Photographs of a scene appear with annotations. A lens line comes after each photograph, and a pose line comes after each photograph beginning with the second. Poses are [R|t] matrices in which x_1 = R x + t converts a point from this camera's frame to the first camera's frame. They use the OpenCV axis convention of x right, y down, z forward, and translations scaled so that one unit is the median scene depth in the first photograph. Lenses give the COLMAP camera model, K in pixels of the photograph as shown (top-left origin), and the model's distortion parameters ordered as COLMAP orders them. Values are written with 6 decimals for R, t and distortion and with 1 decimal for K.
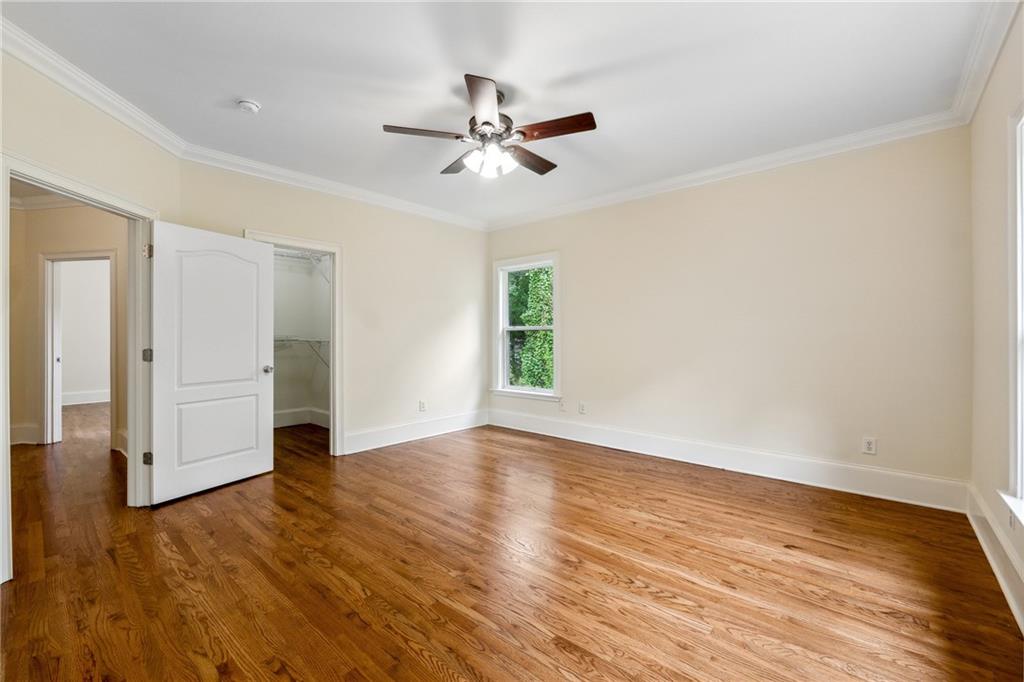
lens RADIAL K [[428.2, 0, 508.4], [0, 428.2, 322.2], [0, 0, 1]] dist [-0.009088, -0.000074]
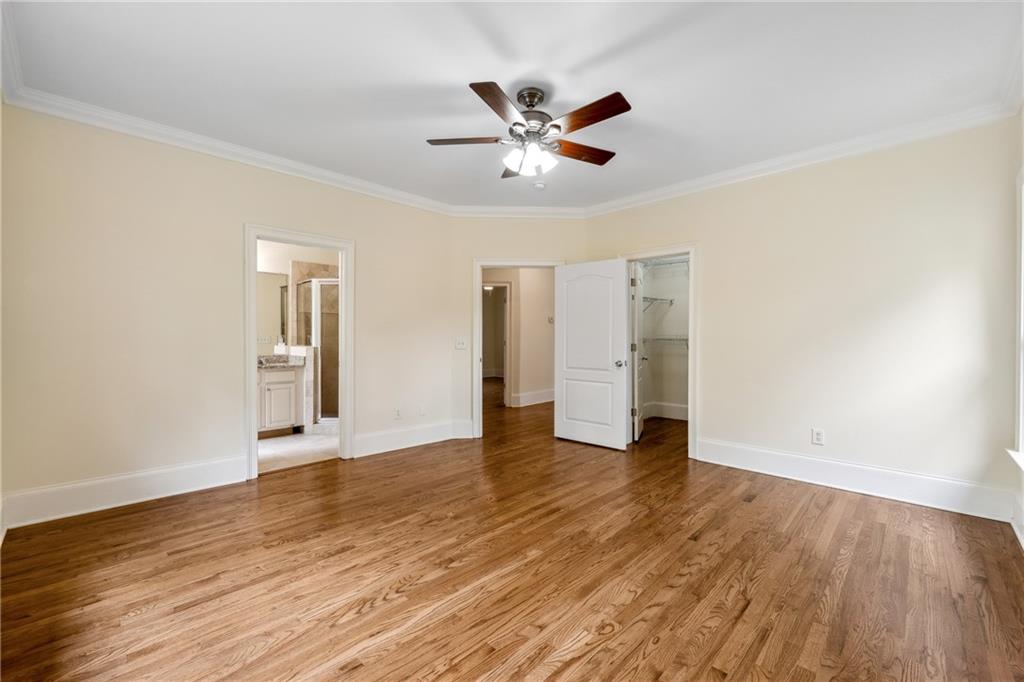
lens RADIAL K [[426.3, 0, 509.6], [0, 426.3, 333.7], [0, 0, 1]] dist [-0.010679, 0.000149]
pose [[-0.050790, -0.006431, -0.998689, 1.078049], [0.031051, 0.999486, -0.008015, 0.038672], [0.998227, -0.031417, -0.050565, 1.150441]]
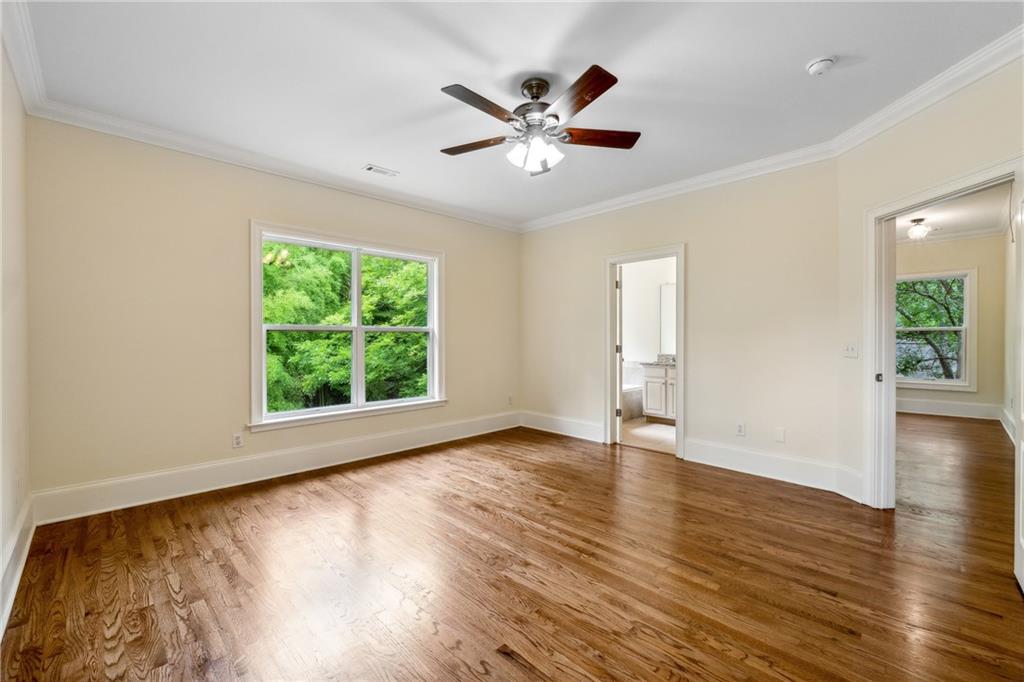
lens RADIAL K [[426.3, 0, 509.6], [0, 426.3, 333.7], [0, 0, 1]] dist [-0.010679, 0.000149]
pose [[-0.997155, 0.002015, 0.075349, -0.058448], [-0.001238, 0.999070, -0.043103, 0.074393], [-0.075366, -0.043074, -0.996225, 2.232426]]
